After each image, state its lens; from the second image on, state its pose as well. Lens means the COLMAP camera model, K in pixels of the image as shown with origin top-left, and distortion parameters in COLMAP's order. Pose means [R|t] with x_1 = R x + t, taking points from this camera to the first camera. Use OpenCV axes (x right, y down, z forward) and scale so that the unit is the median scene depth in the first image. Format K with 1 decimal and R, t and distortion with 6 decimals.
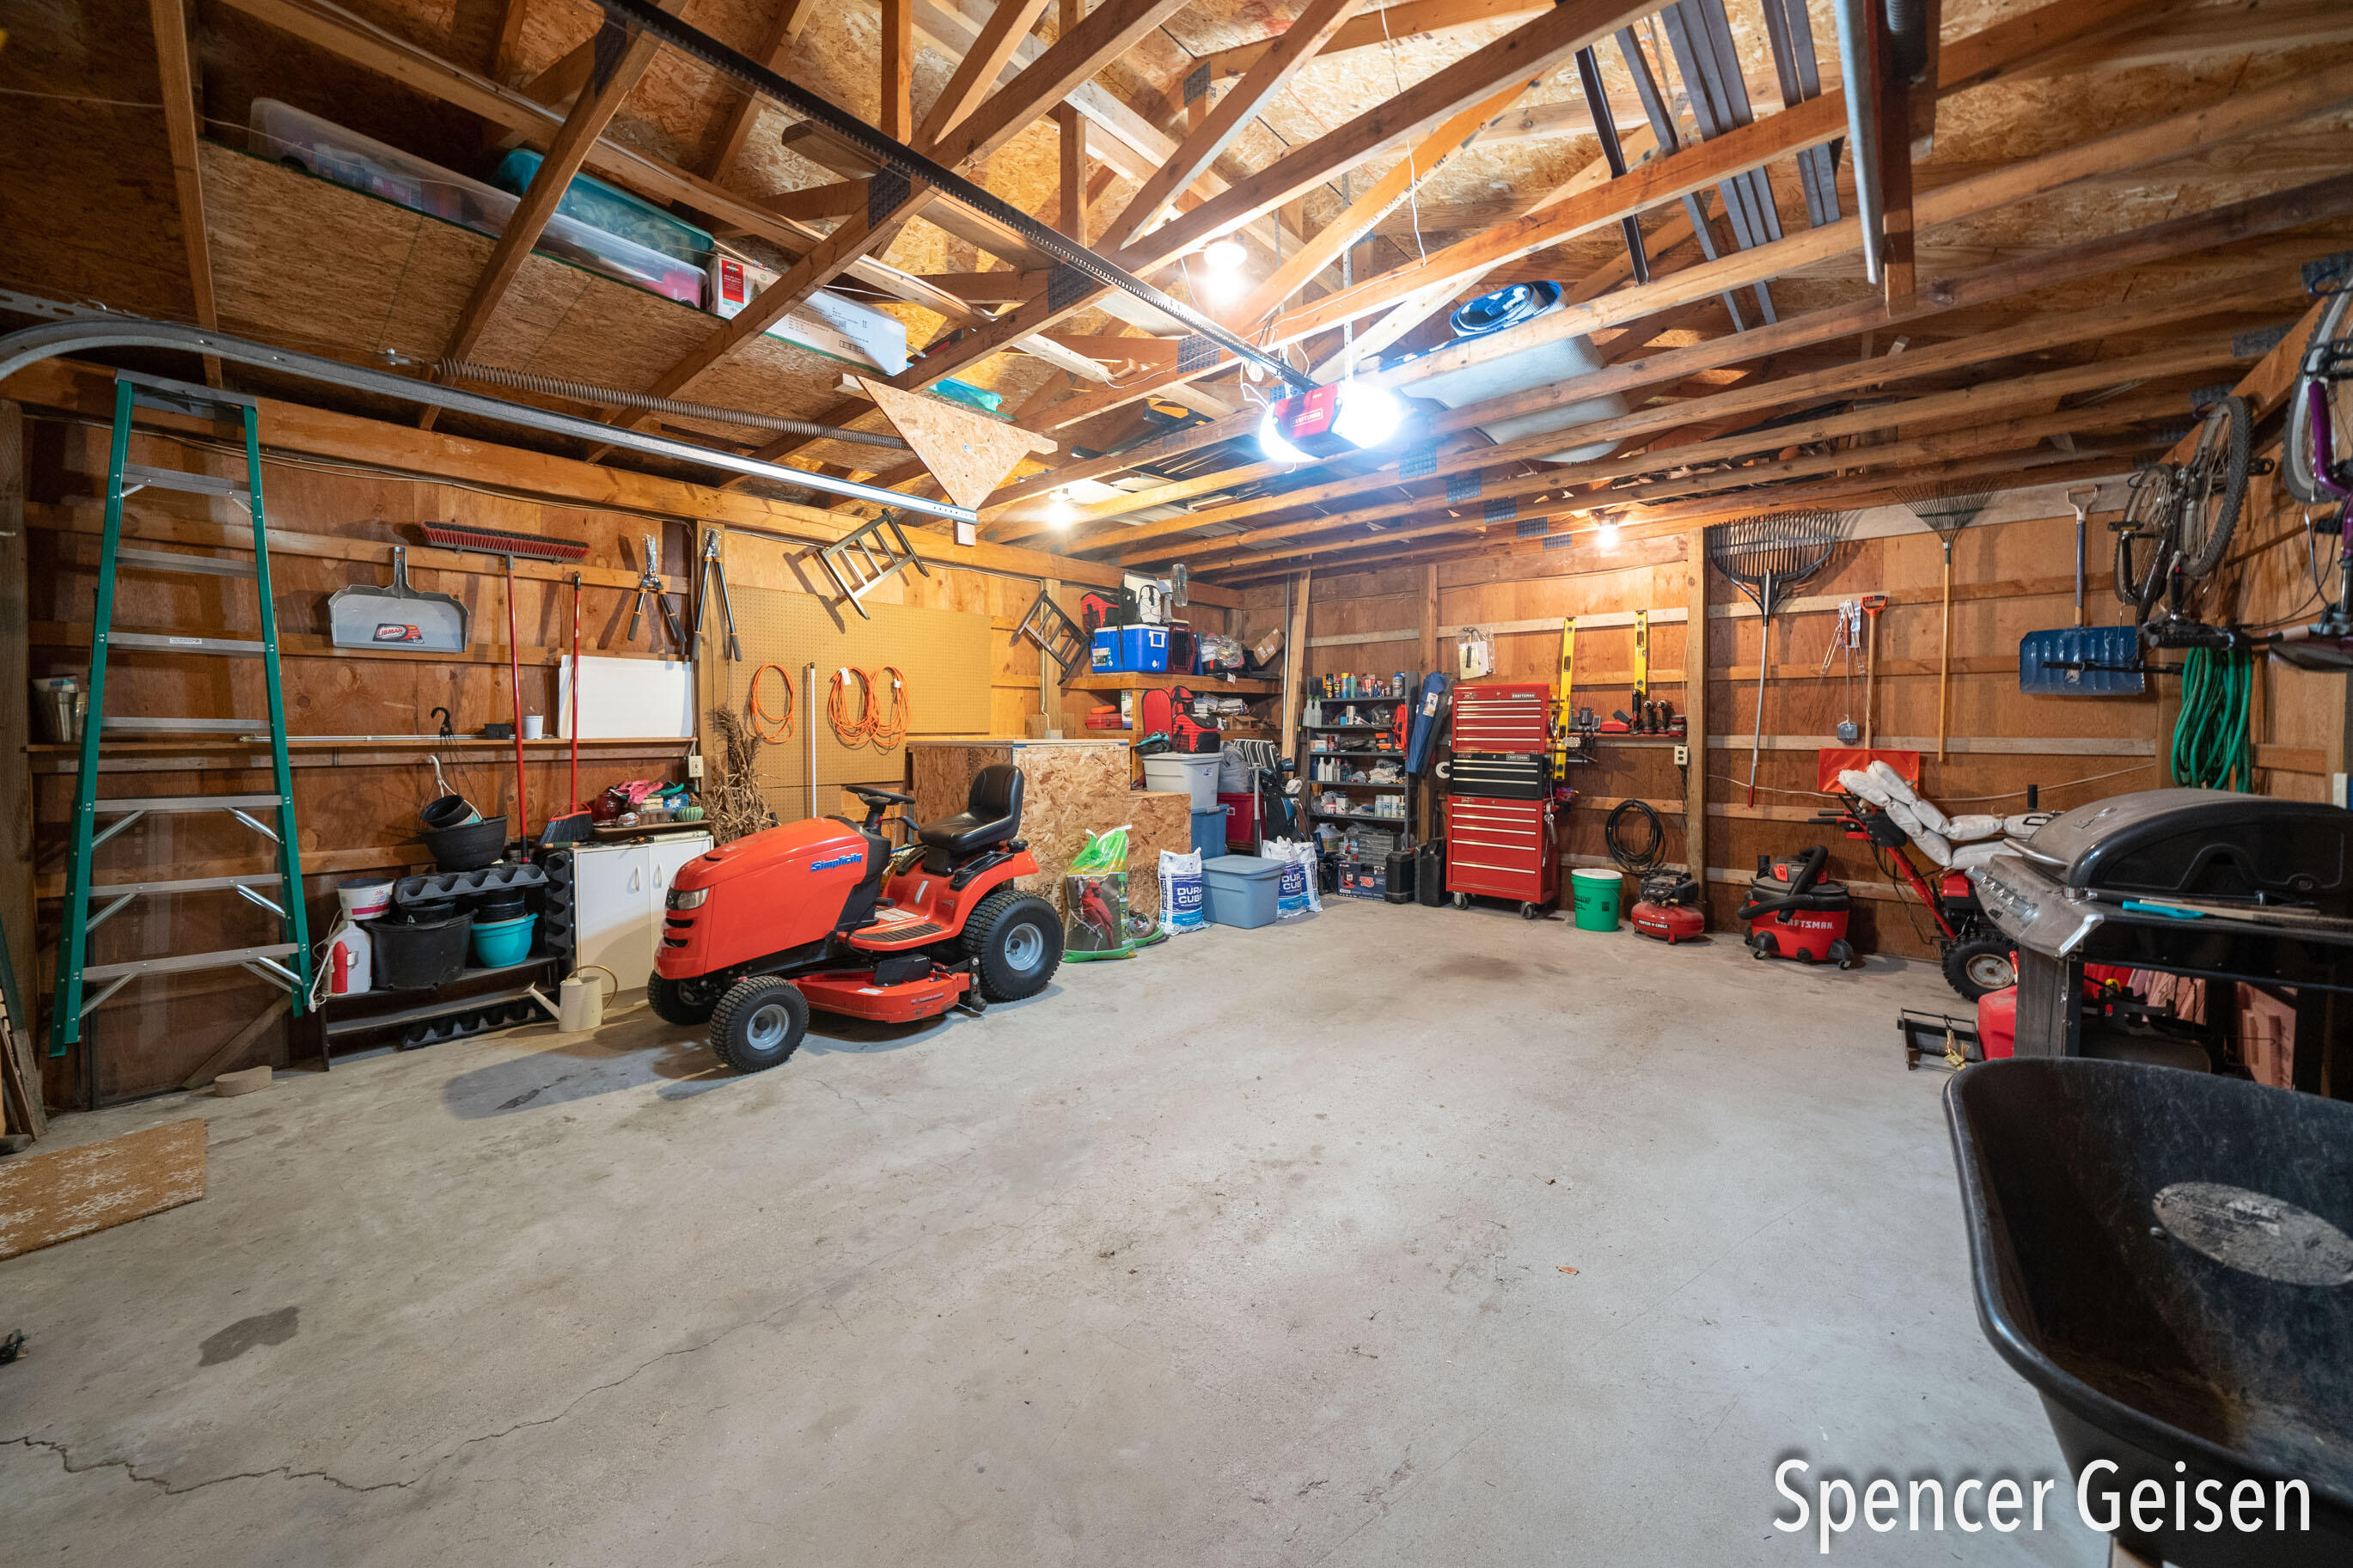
lens RADIAL K [[837.7, 0, 1166.3], [0, 837.7, 765.4], [0, 0, 1]] dist [0.000162, 0.000053]
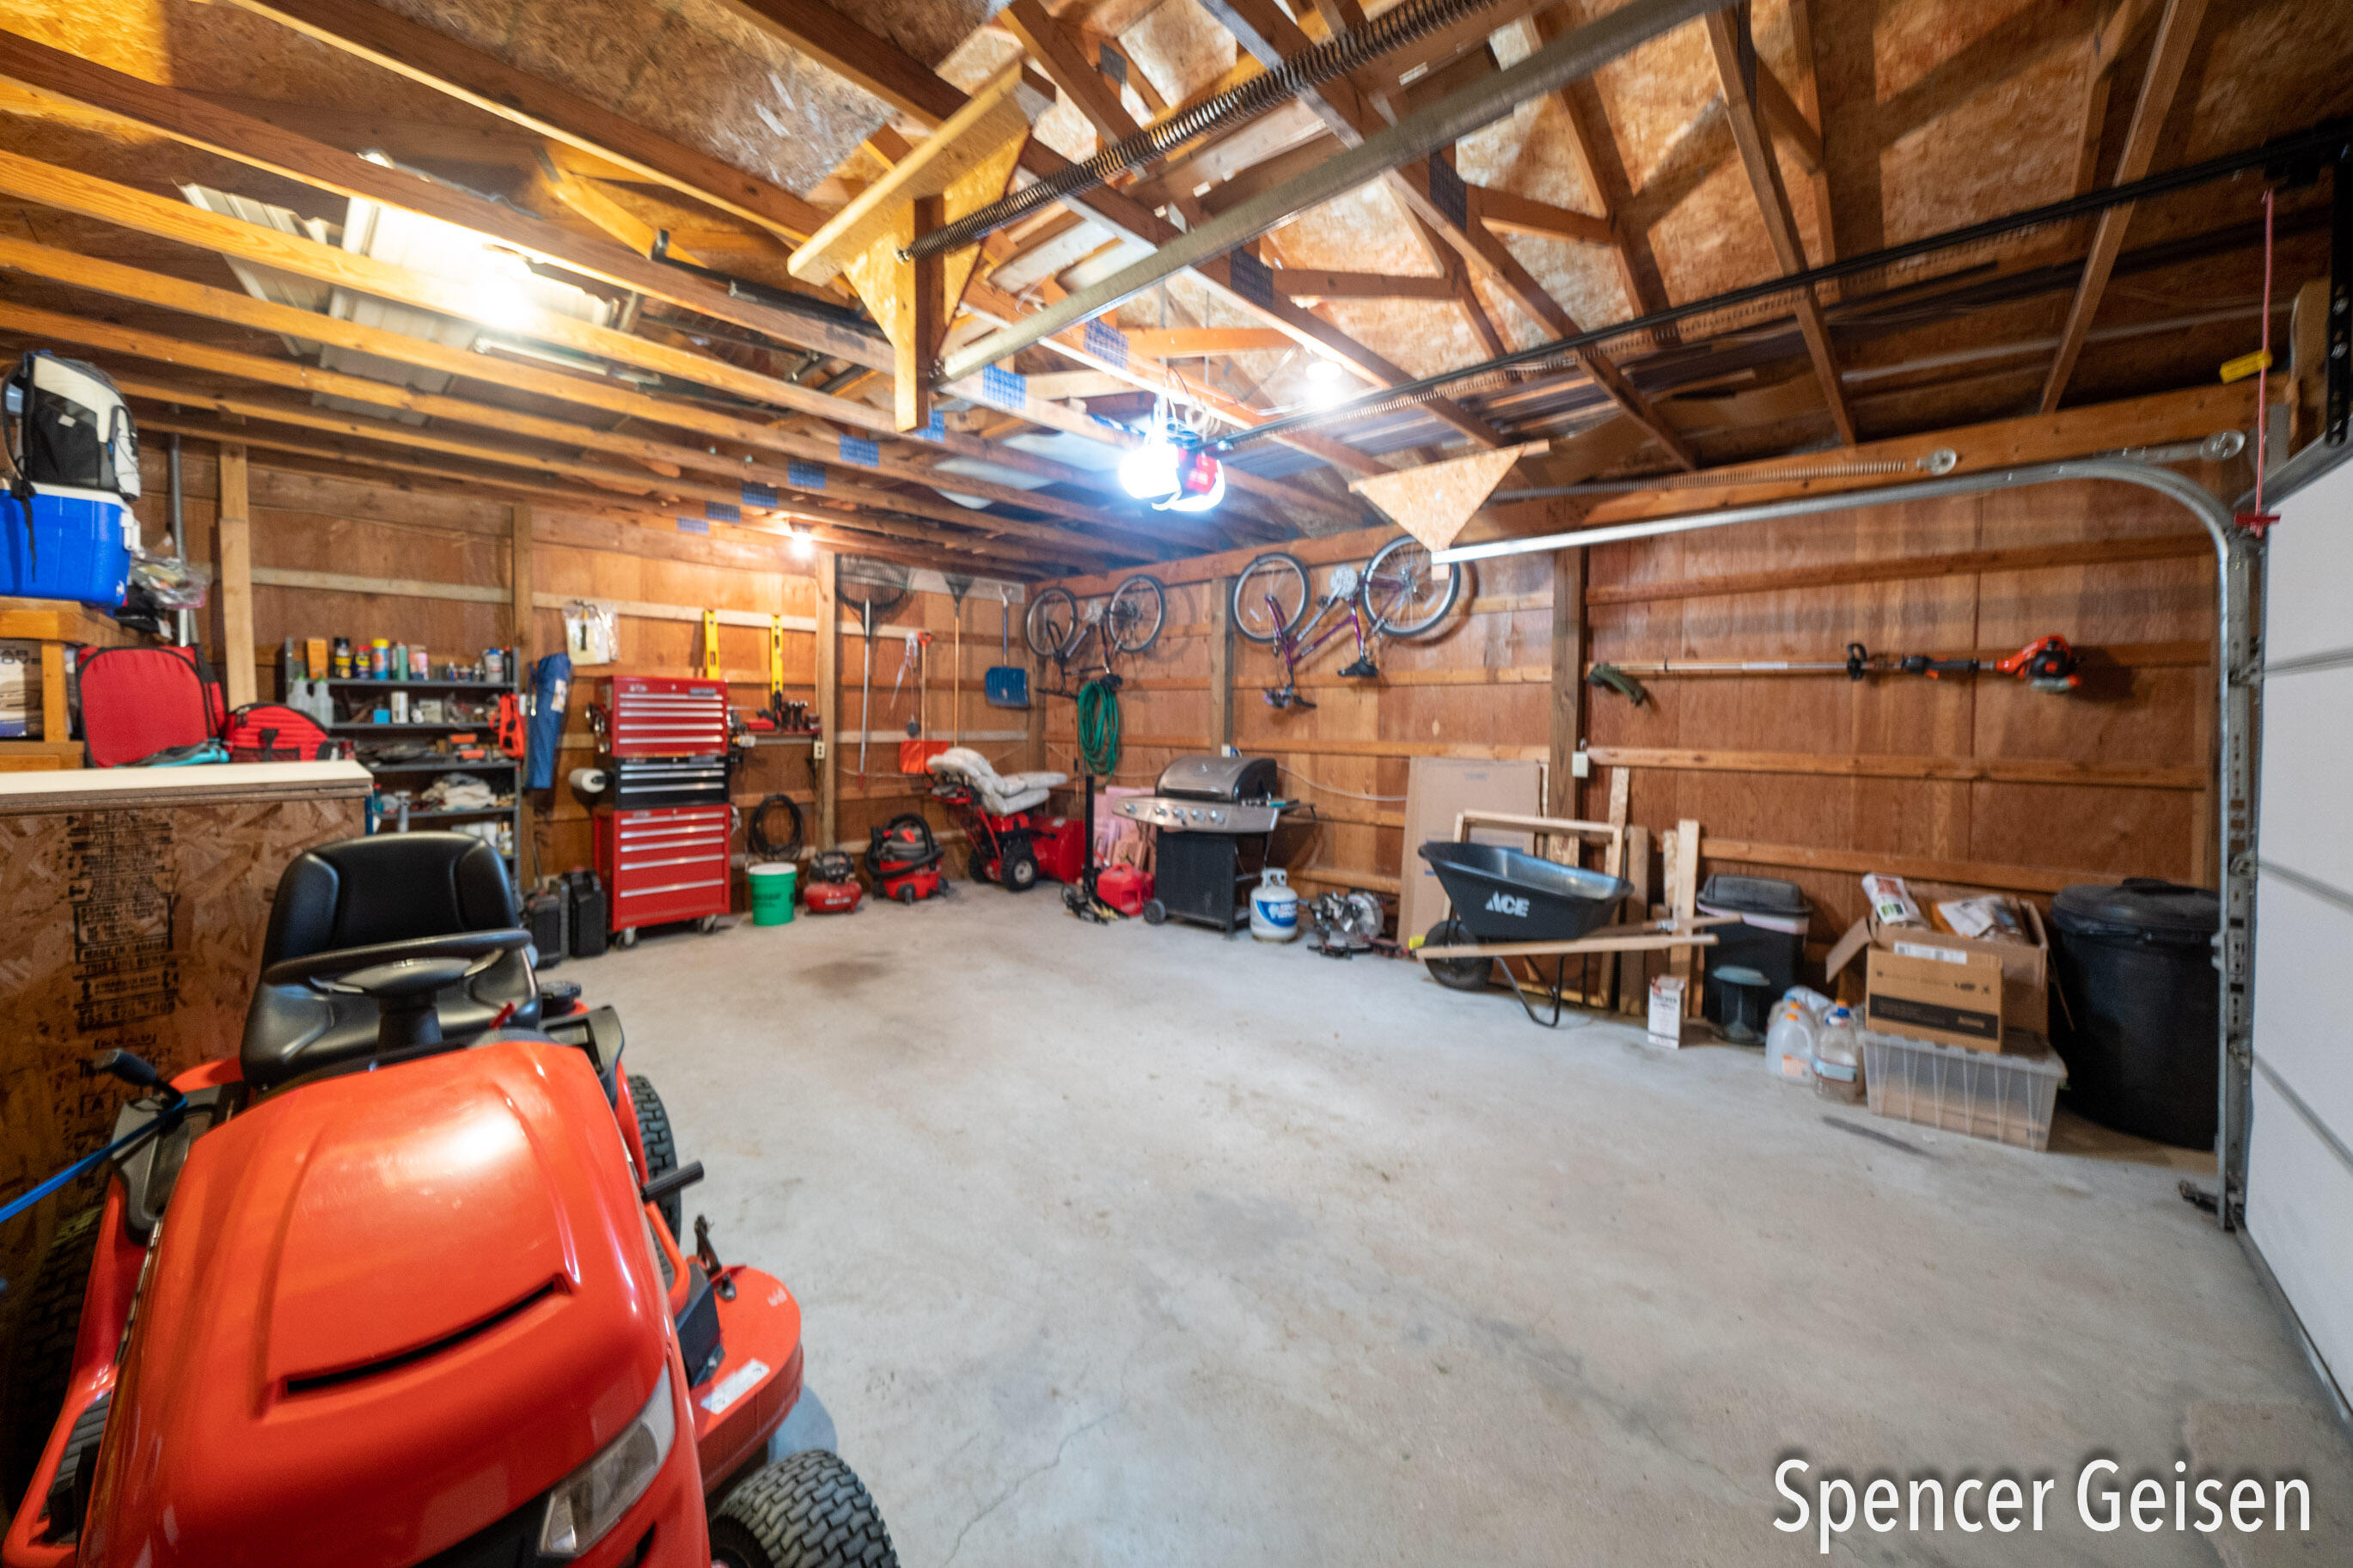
lens RADIAL K [[836.2, 0, 1172.1], [0, 836.2, 746.6], [0, 0, 1]] dist [-0.001533, -0.000143]
pose [[0.006898, -0.035333, 0.999352, -0.604808], [0.038209, 0.998655, 0.035045, -0.044837], [-0.999246, 0.037943, 0.008238, 0.611434]]
